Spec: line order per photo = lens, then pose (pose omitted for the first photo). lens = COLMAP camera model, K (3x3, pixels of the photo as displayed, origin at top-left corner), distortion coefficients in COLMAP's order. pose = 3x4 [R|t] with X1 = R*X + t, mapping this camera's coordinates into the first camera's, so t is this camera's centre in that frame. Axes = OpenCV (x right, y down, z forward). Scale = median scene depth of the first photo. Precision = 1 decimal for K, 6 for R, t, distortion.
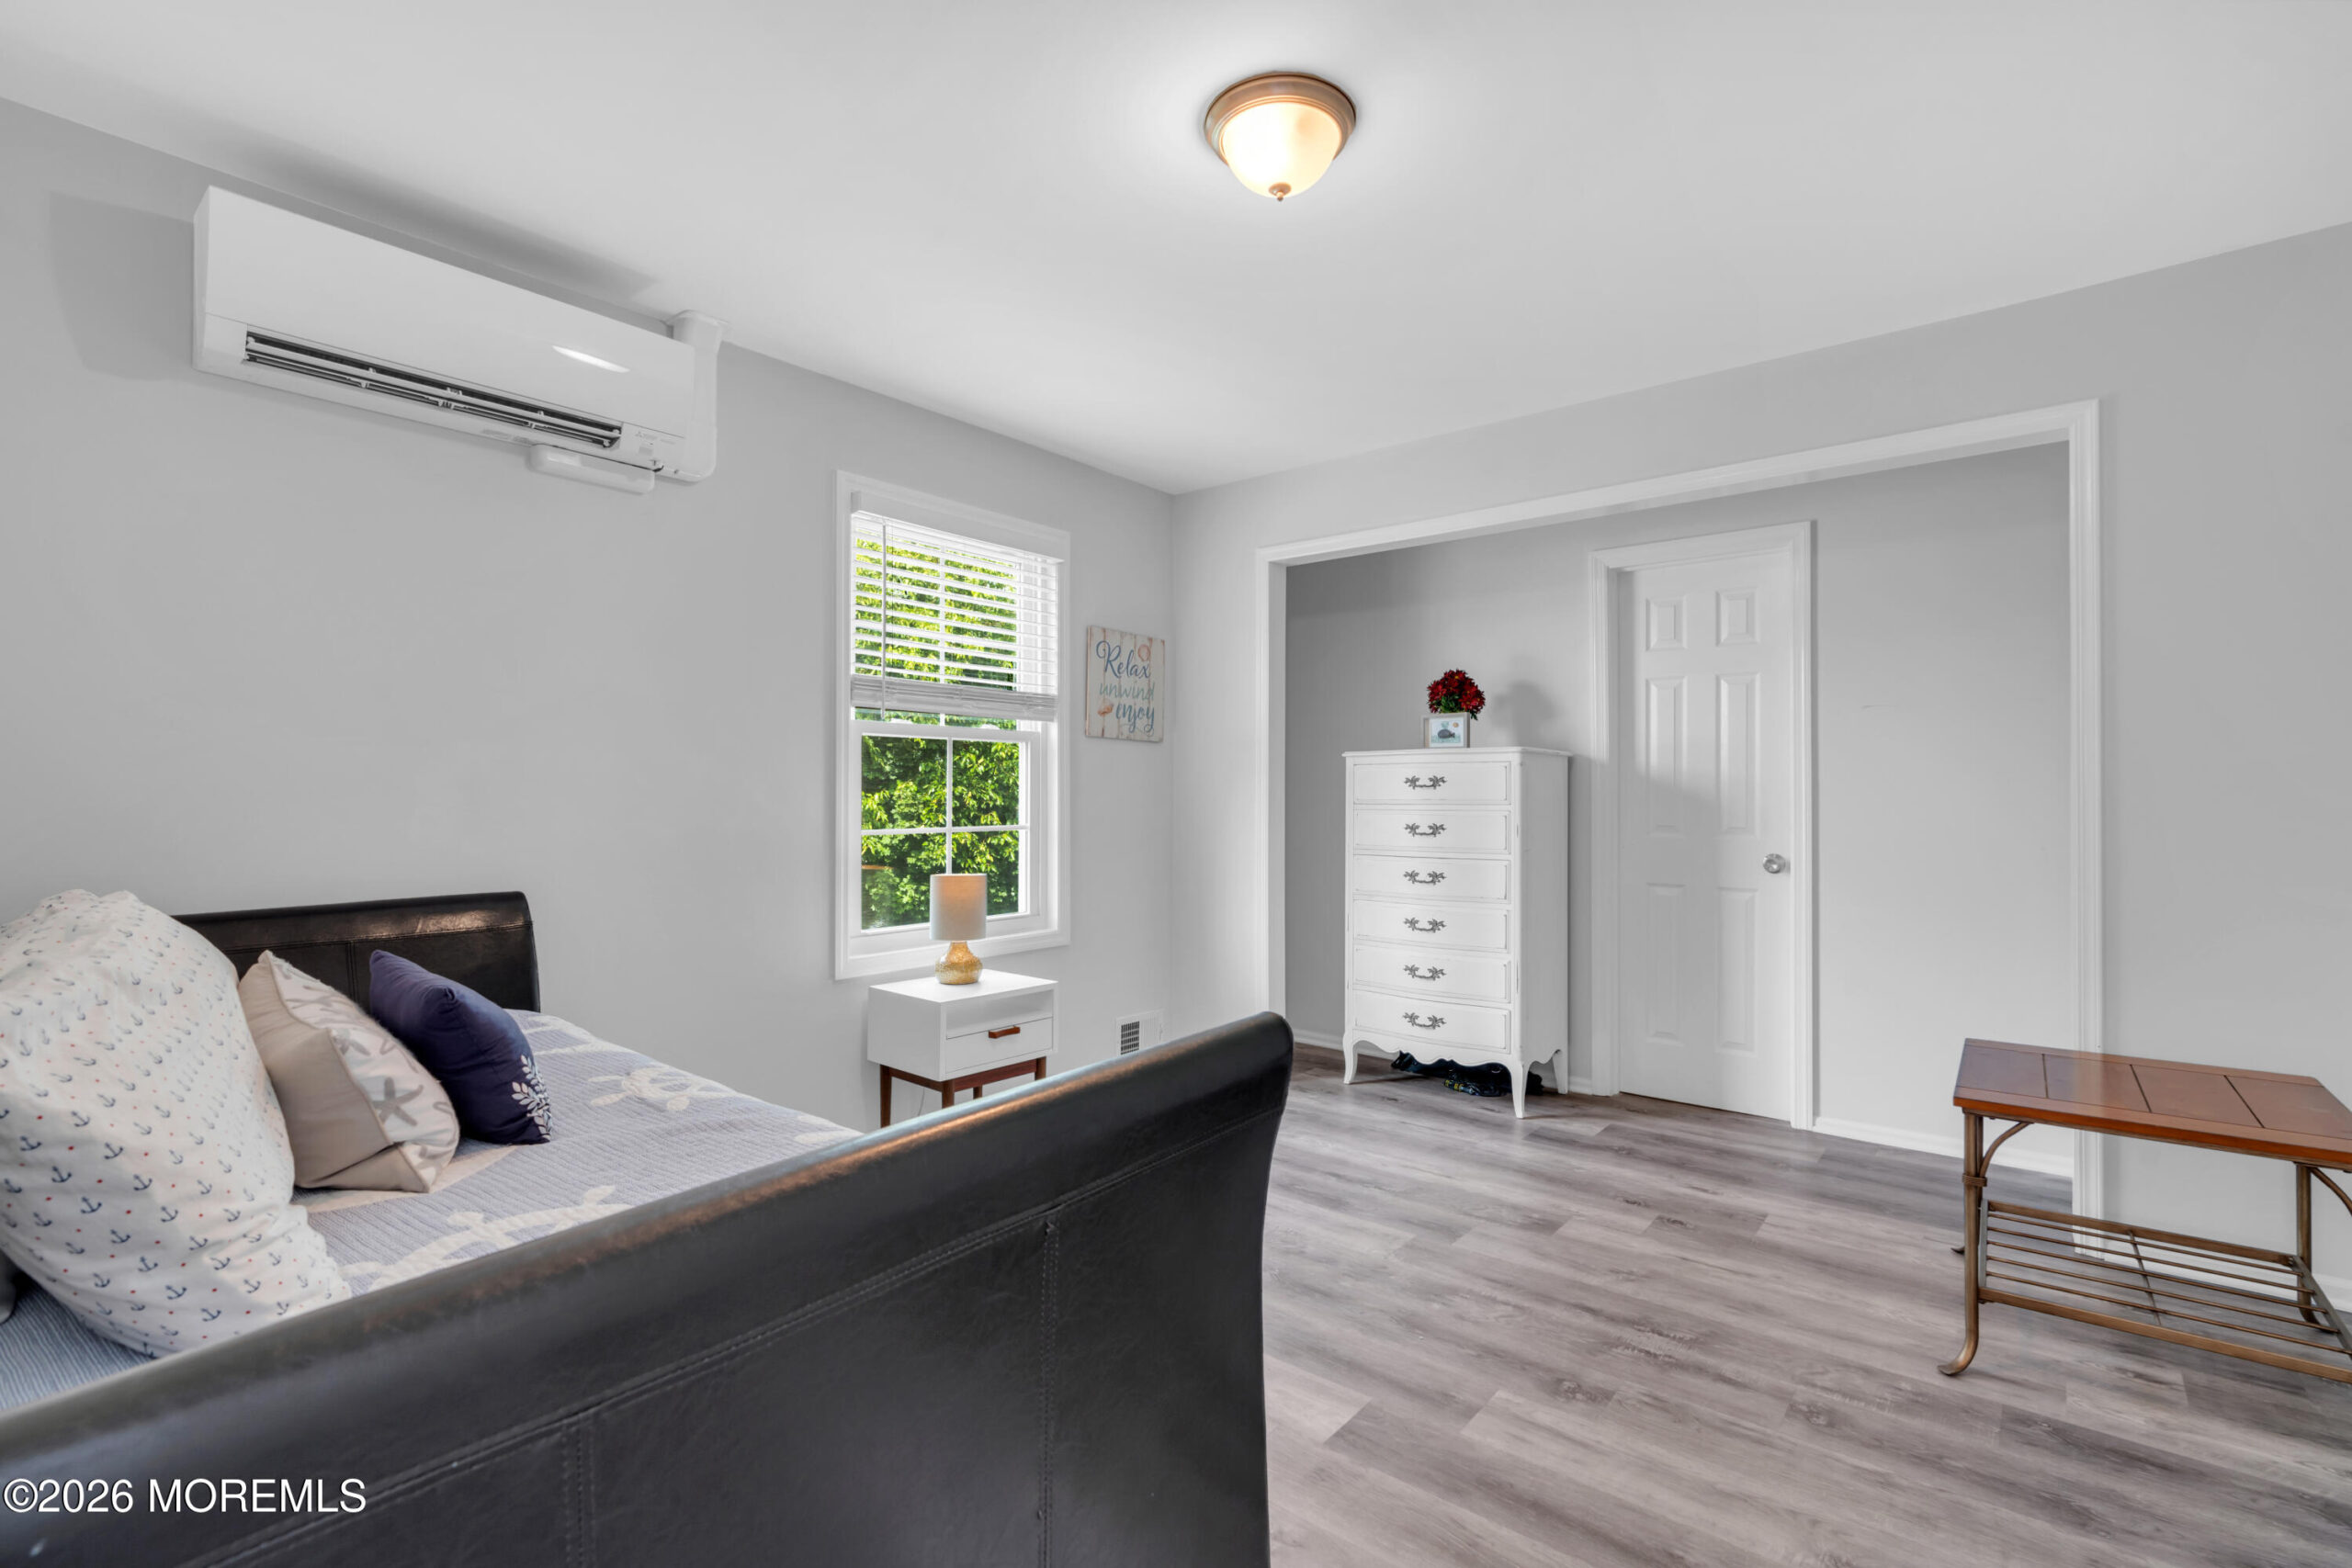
lens RADIAL K [[1056.2, 0, 1177.7], [0, 1056.2, 799.3], [0, 0, 1]] dist [-0.002936, 0.000048]
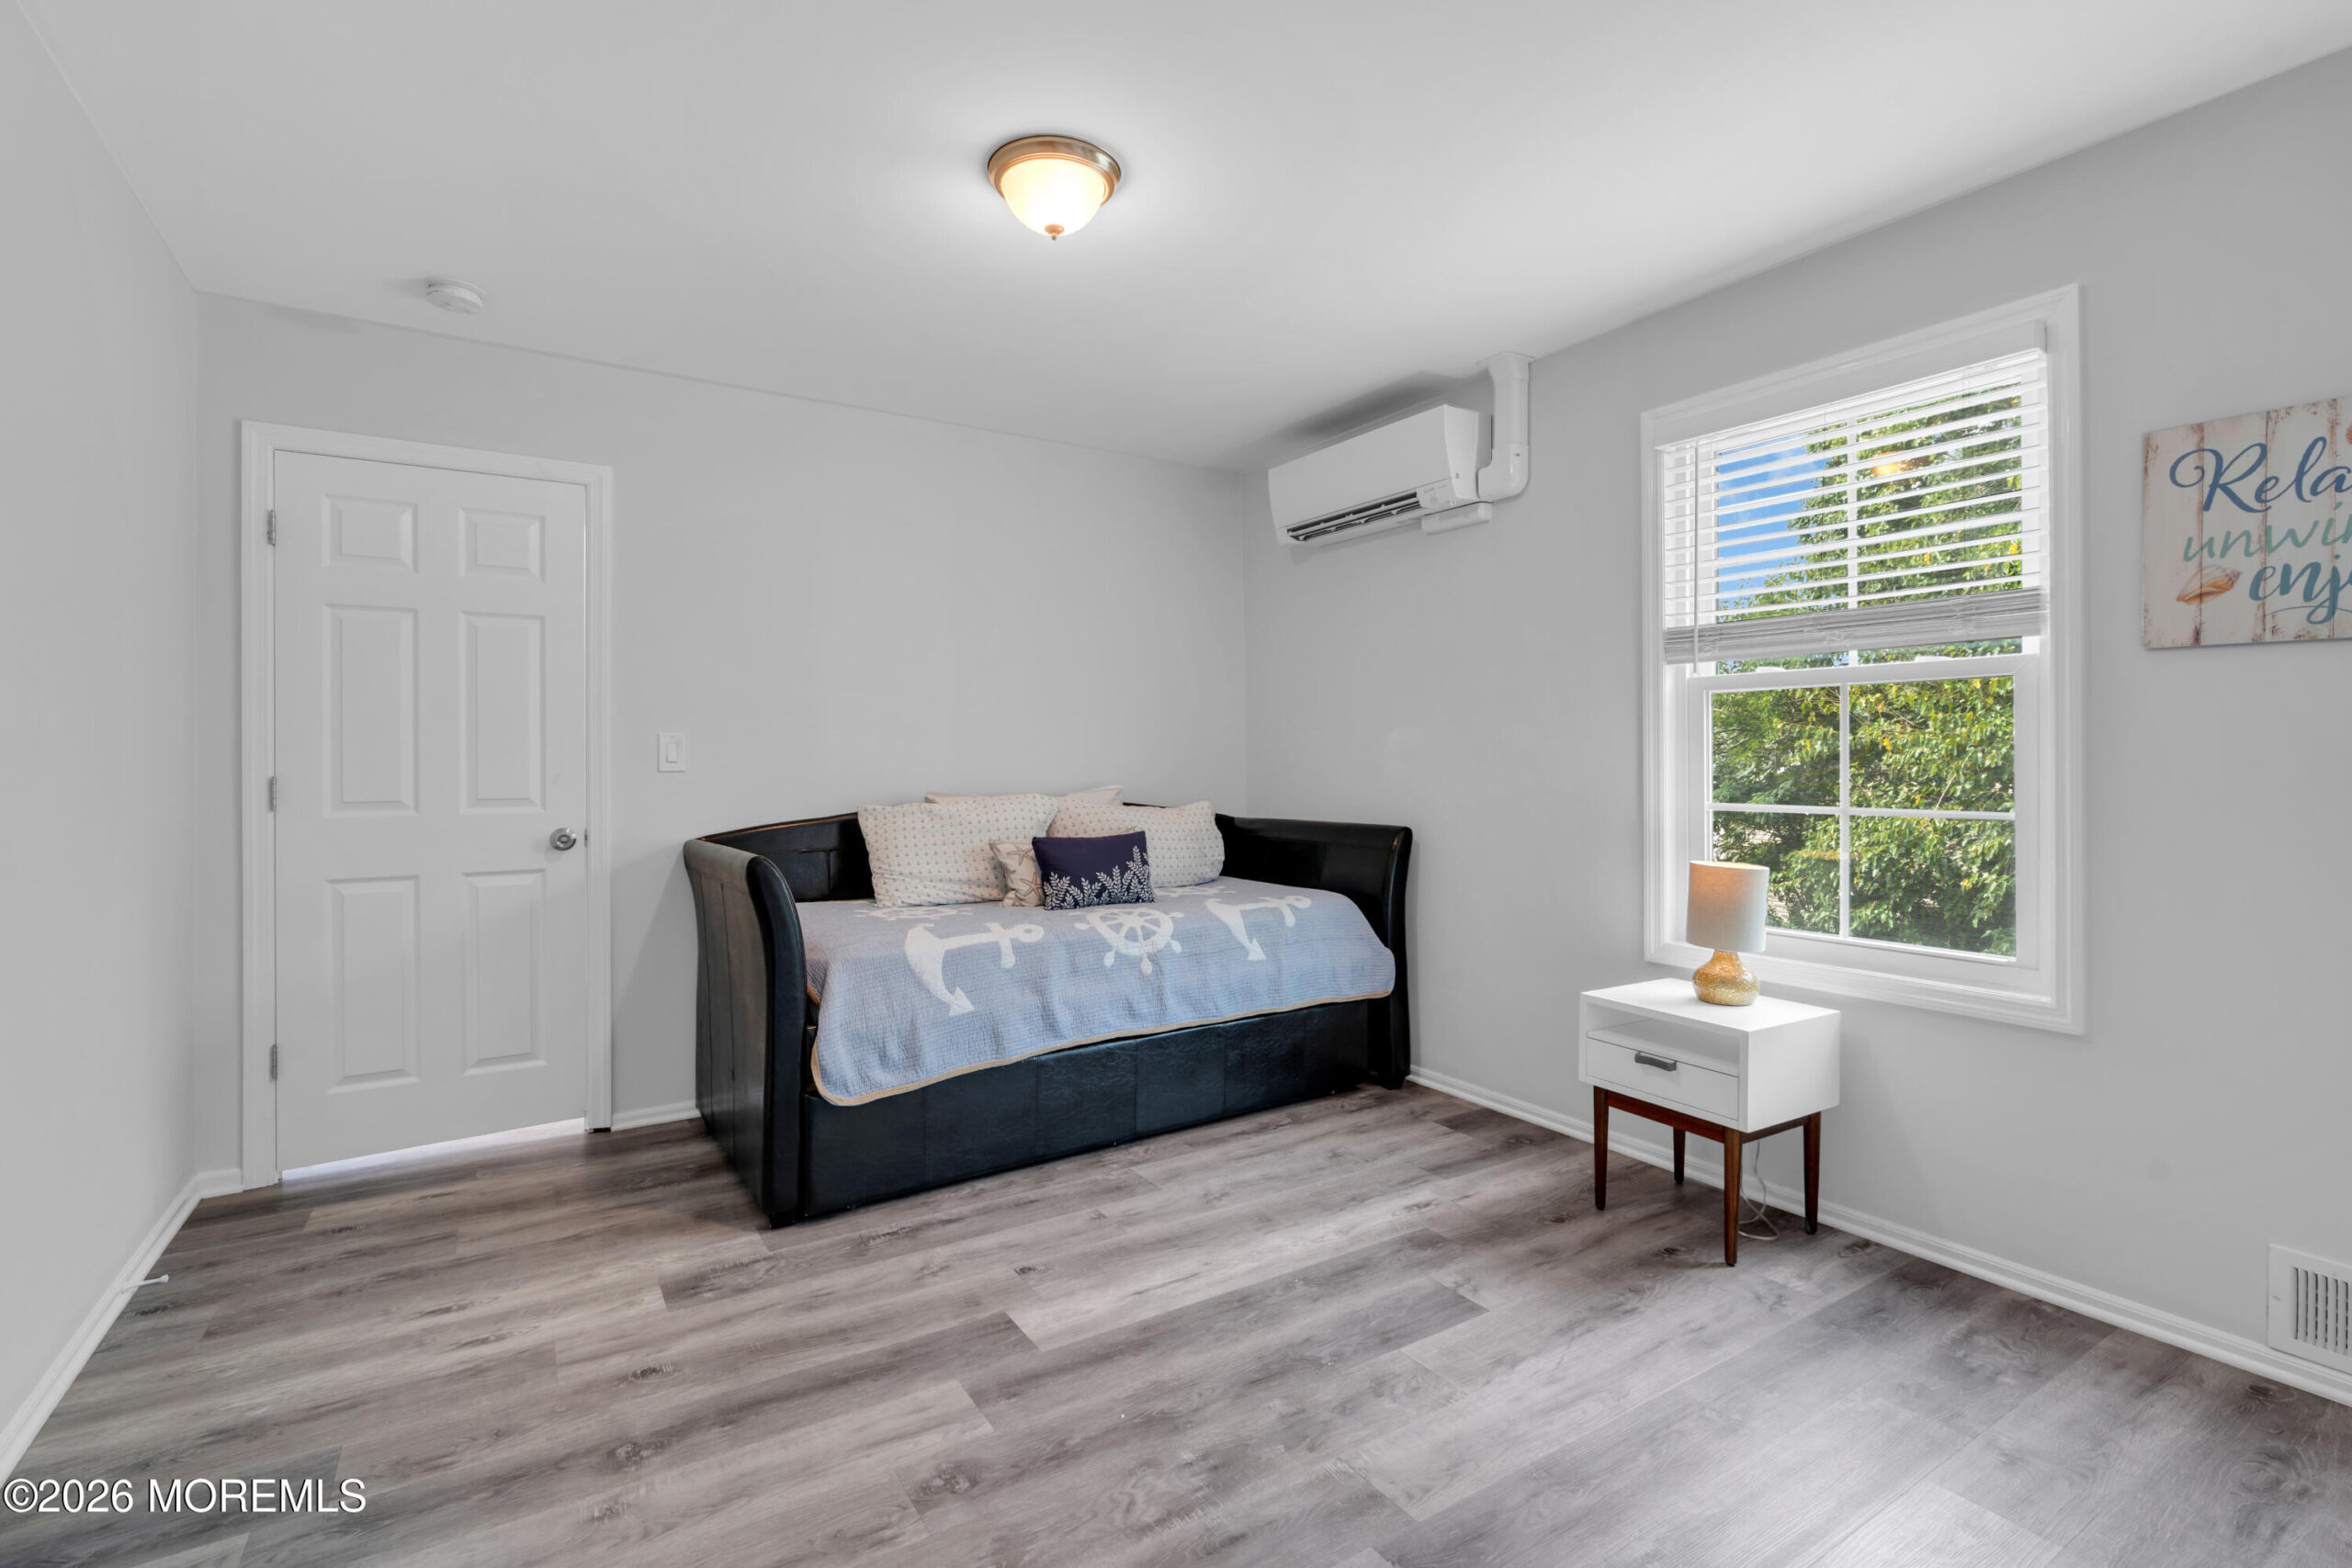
lens RADIAL K [[1056.2, 0, 1167.2], [0, 1056.2, 770.1], [0, 0, 1]] dist [-0.002936, 0.000048]
pose [[-0.314002, 0.007989, -0.949389, 0.855549], [-0.005539, 0.999932, 0.010246, -0.005553], [0.949406, 0.008476, -0.313937, 1.100161]]
